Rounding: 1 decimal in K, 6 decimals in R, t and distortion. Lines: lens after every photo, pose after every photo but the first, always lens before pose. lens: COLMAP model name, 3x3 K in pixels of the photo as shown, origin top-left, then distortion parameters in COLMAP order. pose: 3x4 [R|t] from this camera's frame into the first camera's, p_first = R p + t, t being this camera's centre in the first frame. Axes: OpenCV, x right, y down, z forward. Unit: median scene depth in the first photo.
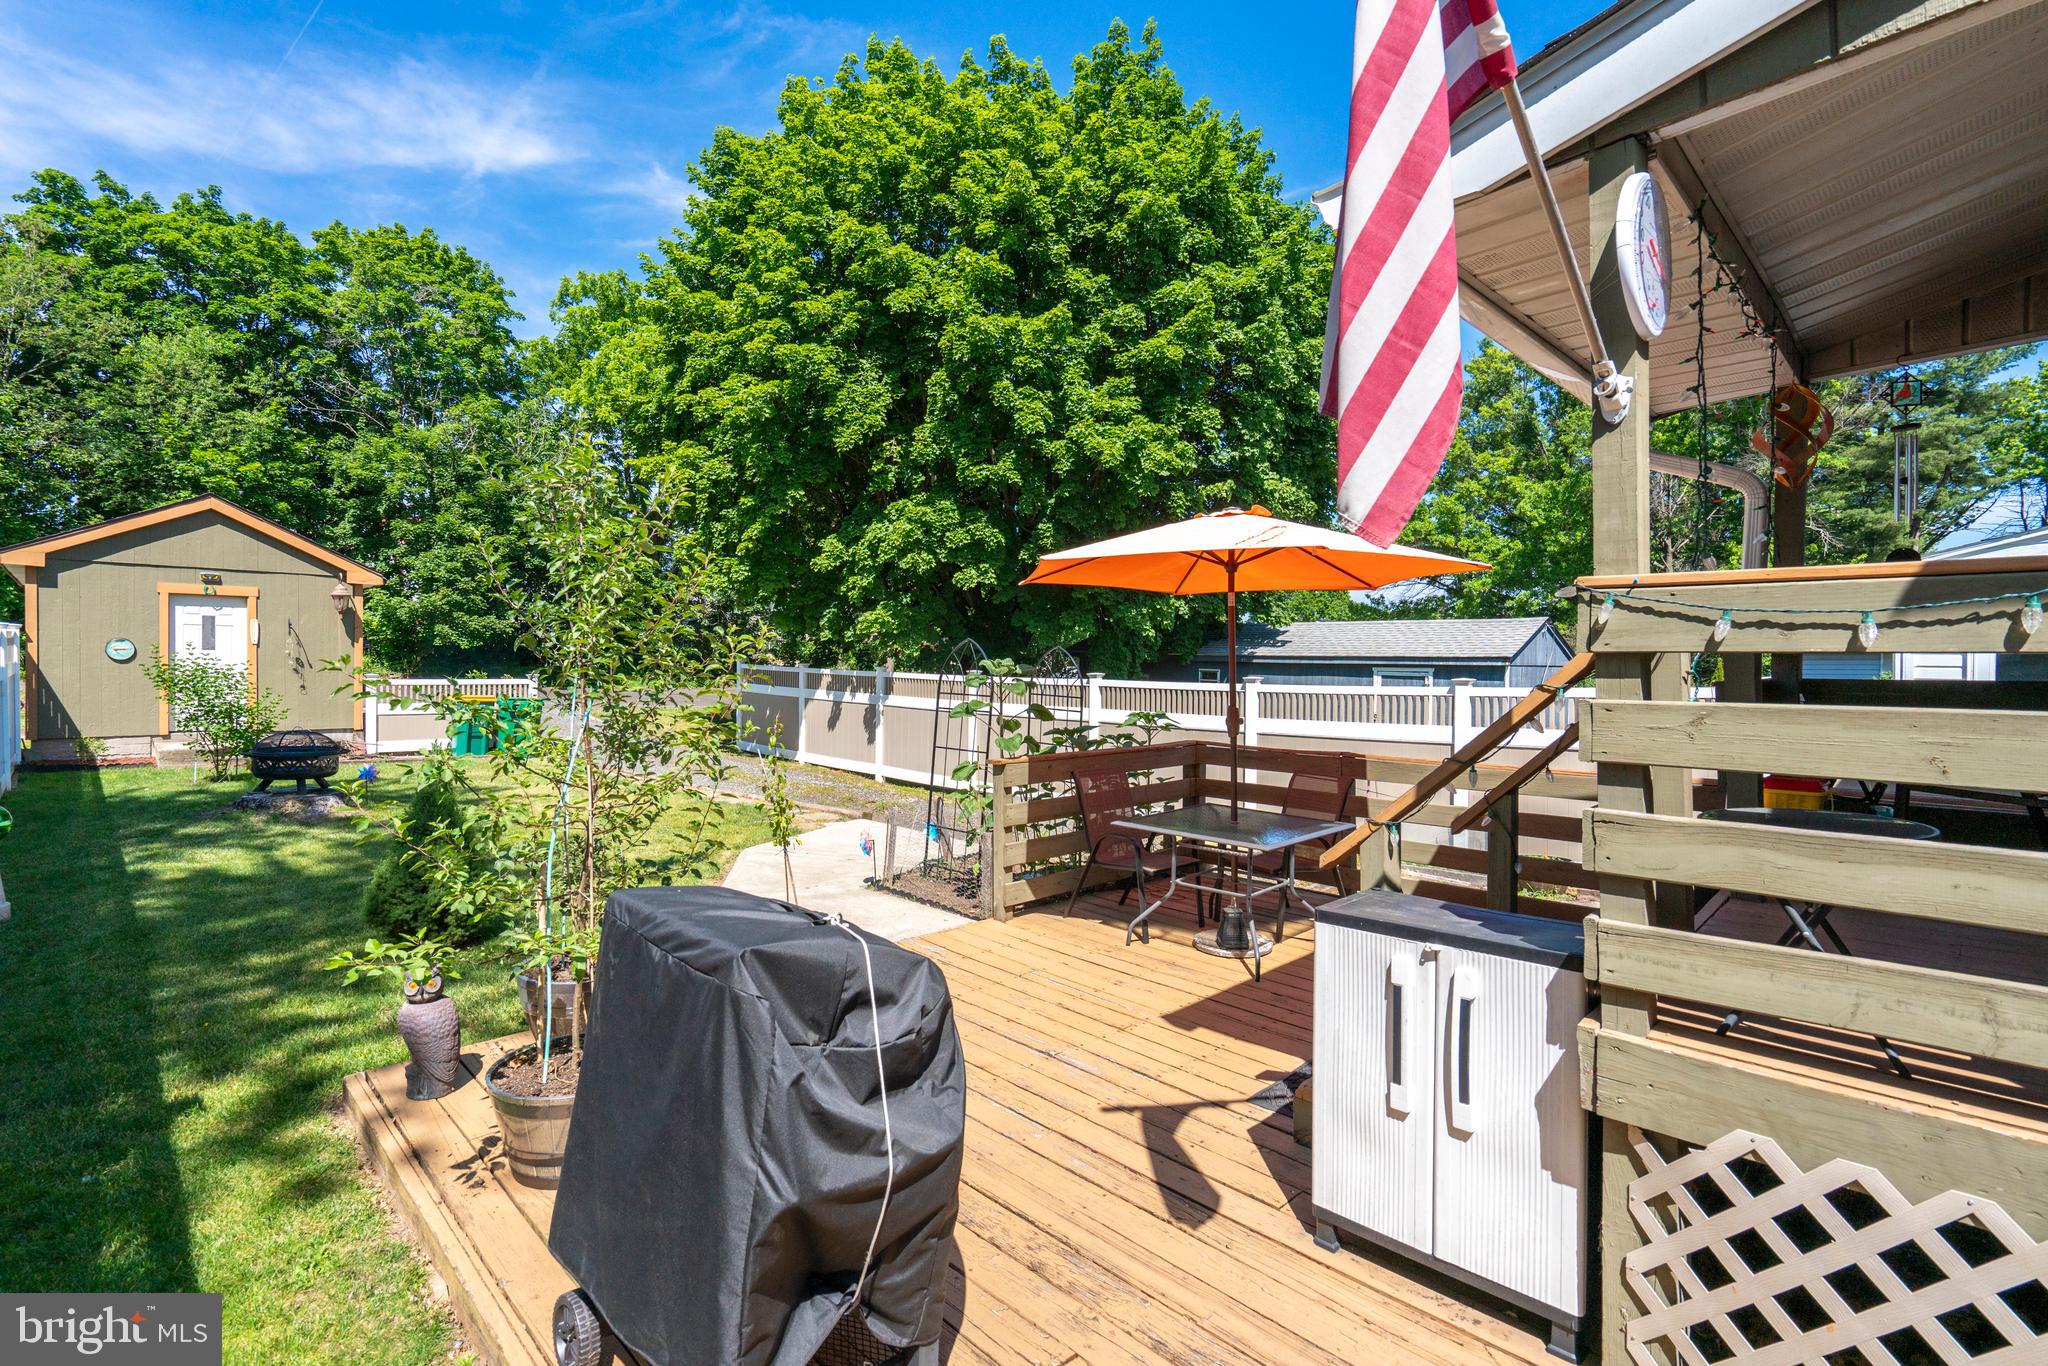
lens RADIAL K [[956.2, 0, 1043.7], [0, 956.2, 662.7], [0, 0, 1]] dist [-0.009454, -0.000841]
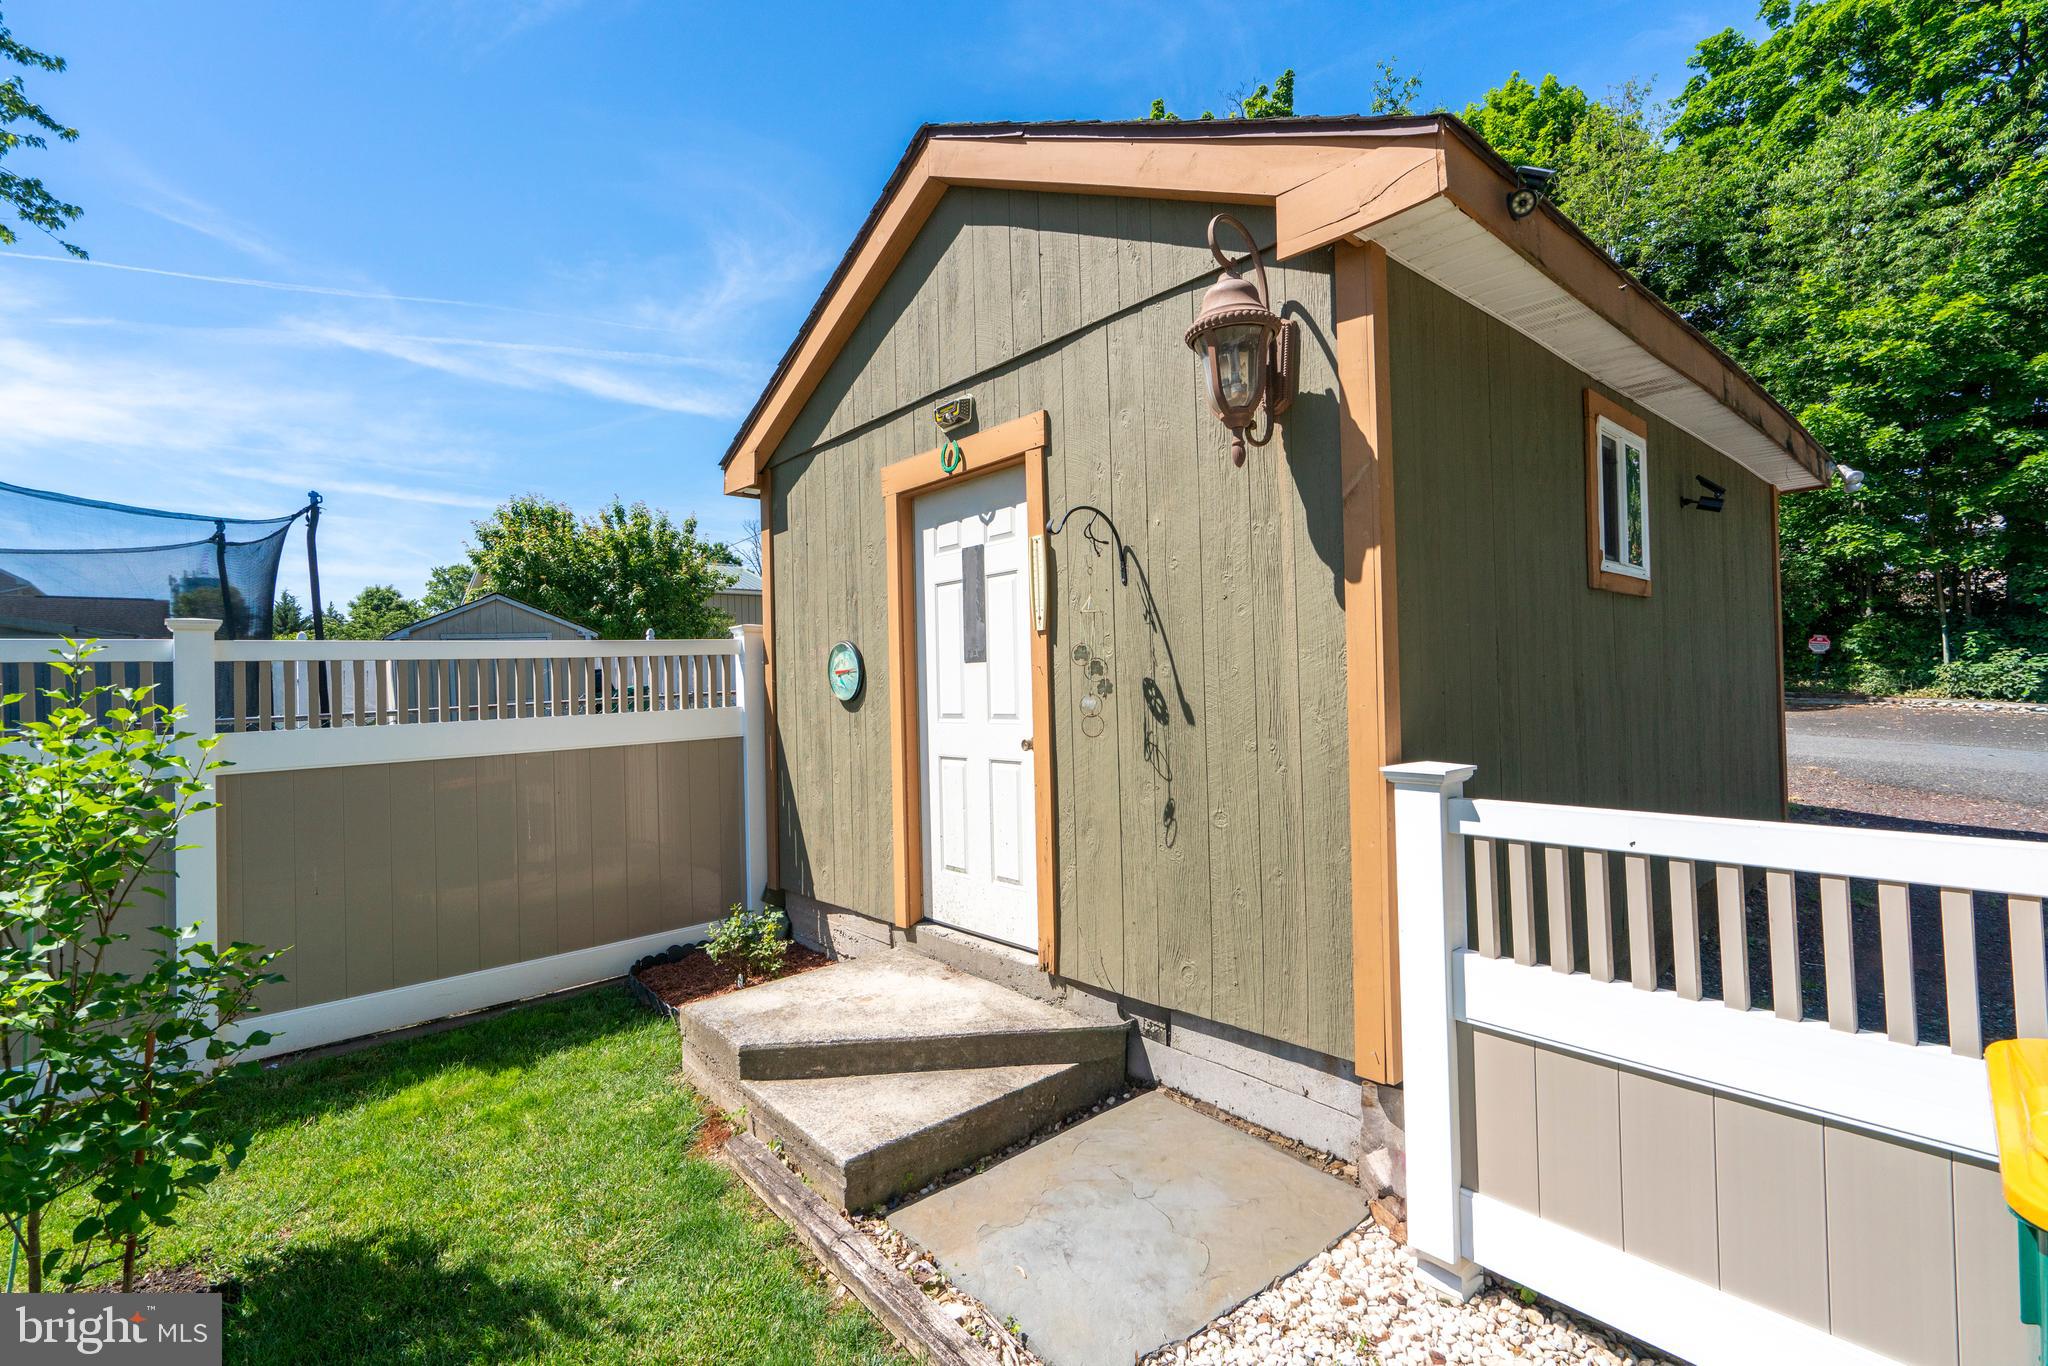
lens RADIAL K [[914.6, 0, 1021.1], [0, 914.6, 692.9], [0, 0, 1]] dist [-0.011583, 0.001493]
pose [[-0.085797, -0.009563, -0.996267, -0.447735], [0.025702, 0.999600, -0.011809, 0.000199], [0.995981, -0.026619, -0.085517, 0.781407]]
